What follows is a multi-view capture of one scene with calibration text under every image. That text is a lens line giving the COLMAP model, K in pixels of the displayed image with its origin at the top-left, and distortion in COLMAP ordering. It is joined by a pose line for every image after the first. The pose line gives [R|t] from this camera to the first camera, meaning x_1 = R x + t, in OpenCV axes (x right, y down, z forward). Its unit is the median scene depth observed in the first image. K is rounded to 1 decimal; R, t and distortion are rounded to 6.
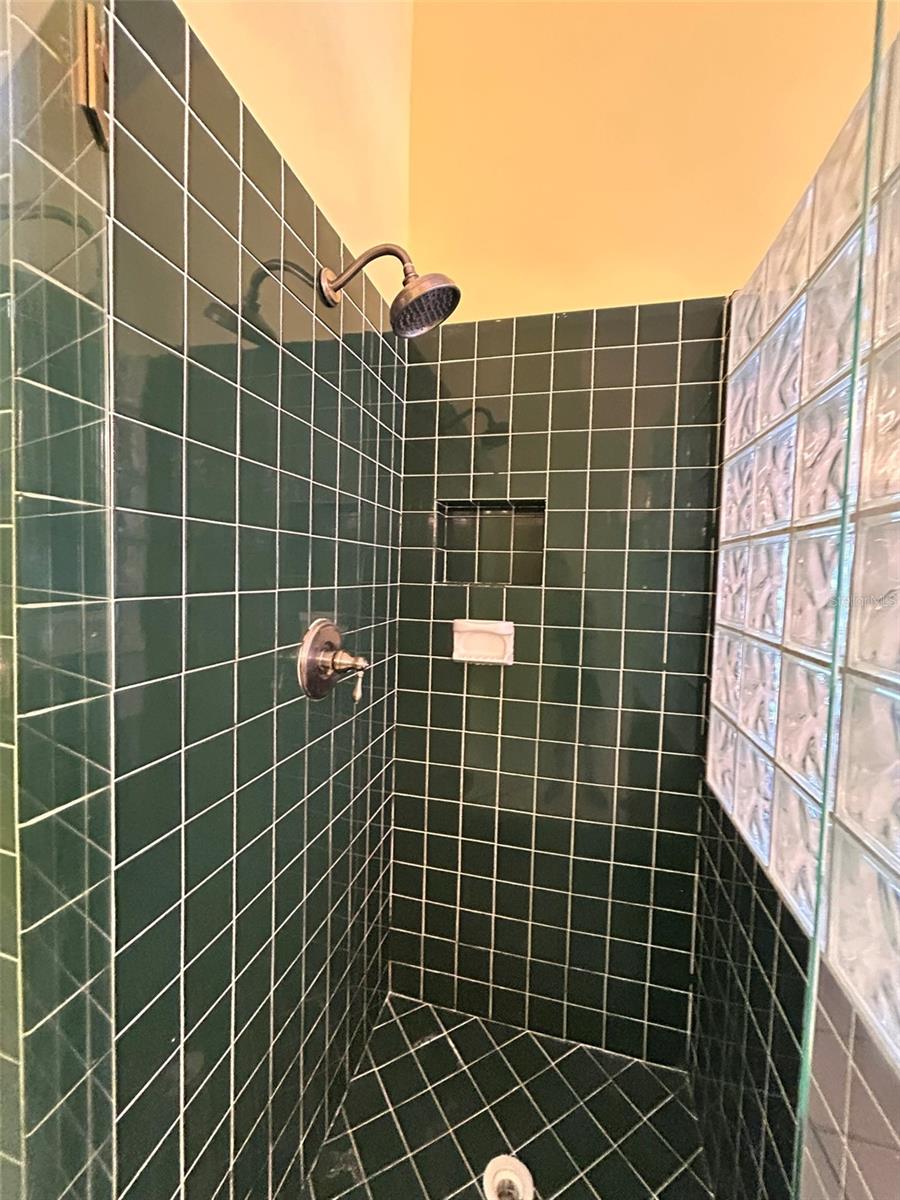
lens RADIAL K [[488.2, 0, 447.1], [0, 488.2, 595.8], [0, 0, 1]] dist [-0.000643, 0.000595]
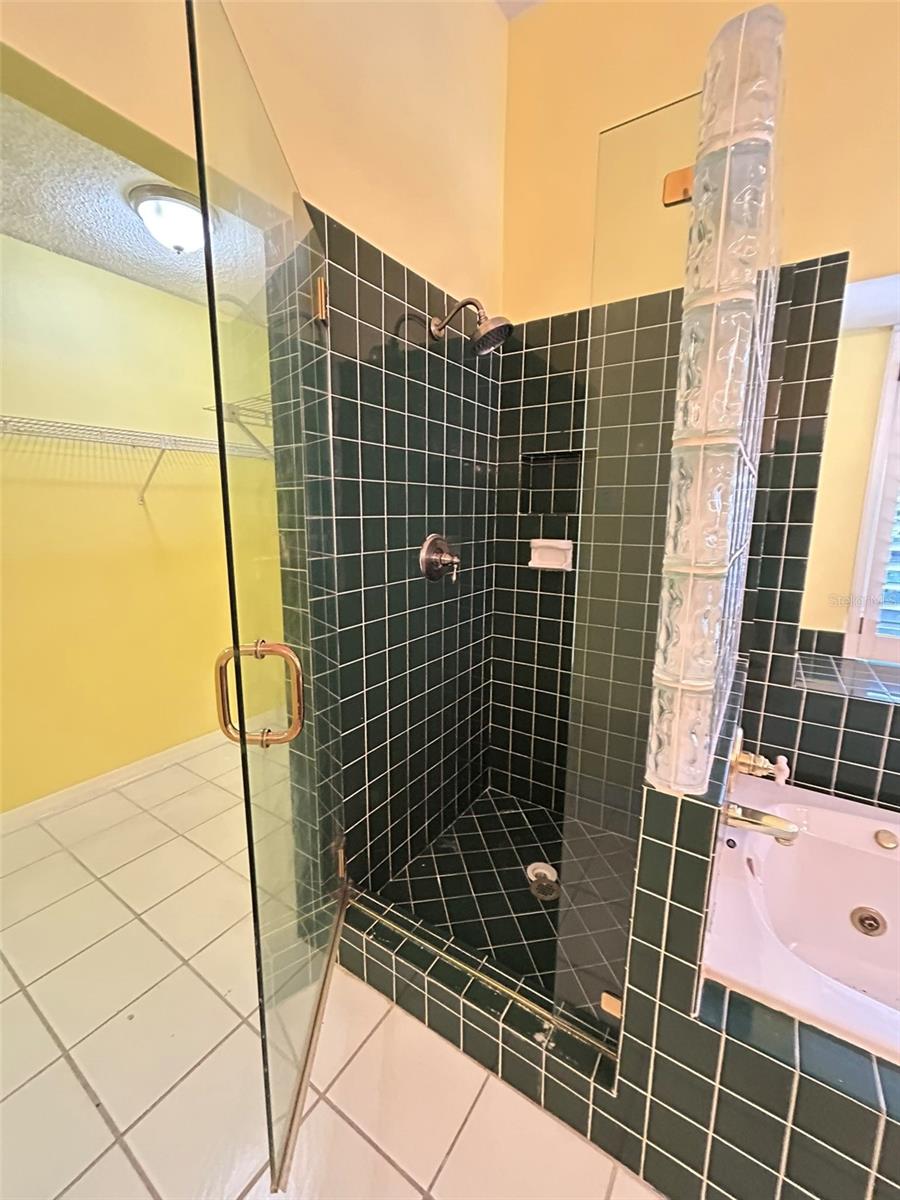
lens RADIAL K [[488.2, 0, 450.9], [0, 488.2, 594.9], [0, 0, 1]] dist [-0.000643, 0.000595]
pose [[0.950668, 0.033629, -0.308381, 0.252016], [0.002982, 0.993070, 0.117487, 0.044675], [0.310195, -0.112610, 0.943980, -0.468370]]
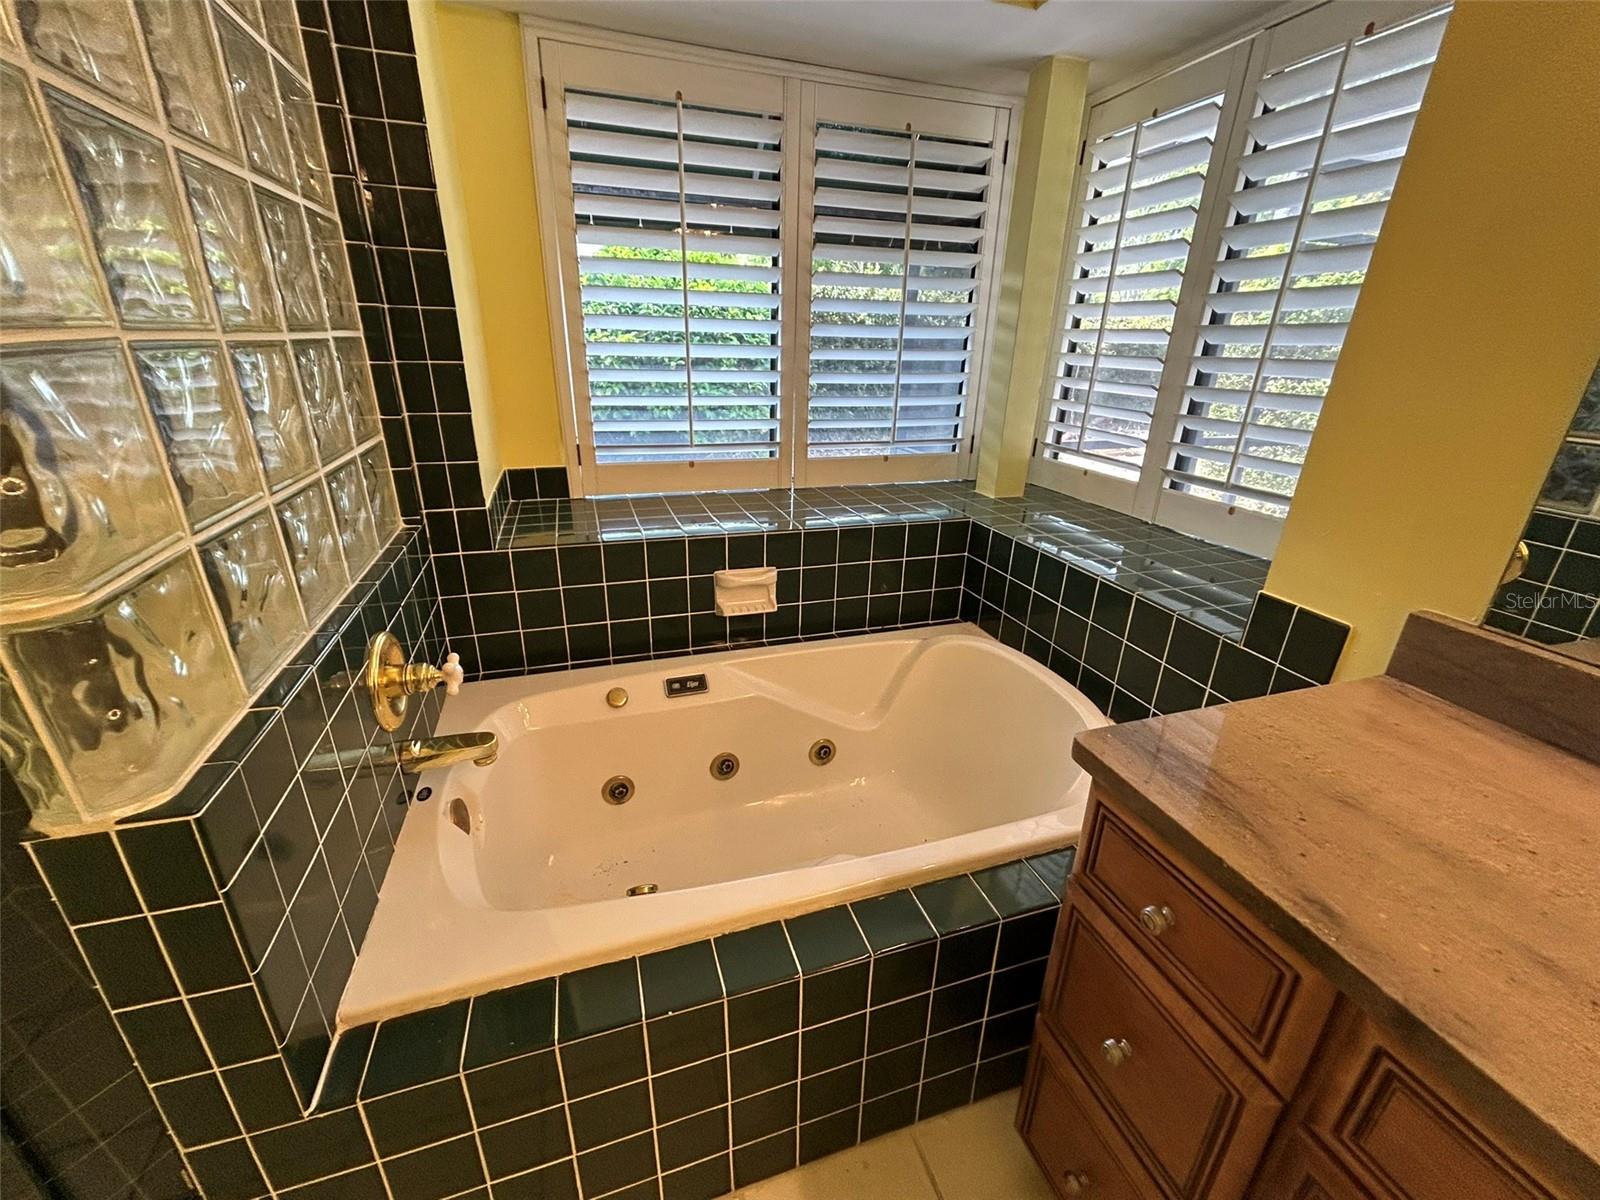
lens RADIAL K [[650.9, 0, 795.5], [0, 650.9, 599.5], [0, 0, 1]] dist [-0.000643, 0.000595]
pose [[0.839064, -0.209233, 0.502189, 0.539115], [0.025206, 0.937045, 0.348298, 0.103309], [-0.543449, -0.279586, 0.791515, -0.343571]]
